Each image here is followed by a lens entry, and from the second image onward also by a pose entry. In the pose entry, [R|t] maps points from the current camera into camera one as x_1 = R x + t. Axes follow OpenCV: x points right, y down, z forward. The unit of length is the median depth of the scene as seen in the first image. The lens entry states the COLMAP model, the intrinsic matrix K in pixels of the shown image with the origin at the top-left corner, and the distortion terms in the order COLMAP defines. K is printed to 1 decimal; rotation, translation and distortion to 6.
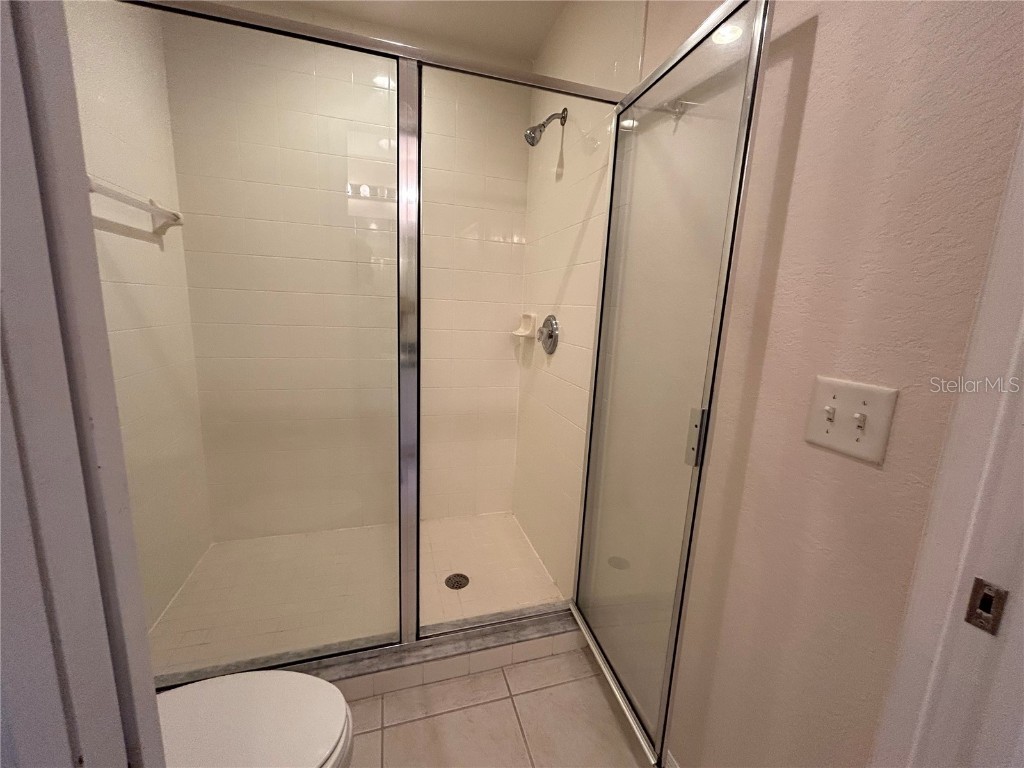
lens RADIAL K [[414.2, 0, 511.8], [0, 414.2, 385.0], [0, 0, 1]] dist [-0.000005, -0.000290]
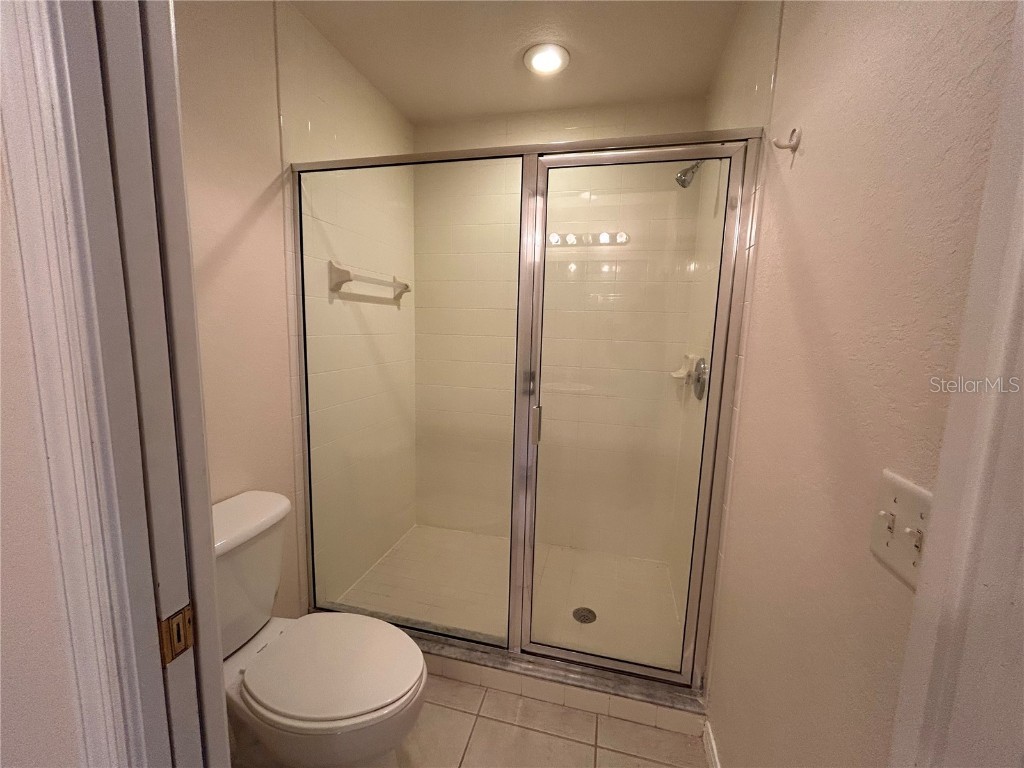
lens RADIAL K [[414.2, 0, 525.1], [0, 414.2, 383.9], [0, 0, 1]] dist [-0.000005, -0.000290]
pose [[0.863184, 0.051529, -0.502254, 0.277631], [-0.084442, 0.995501, -0.042991, -0.044919], [0.497778, 0.079520, 0.863651, -0.002893]]
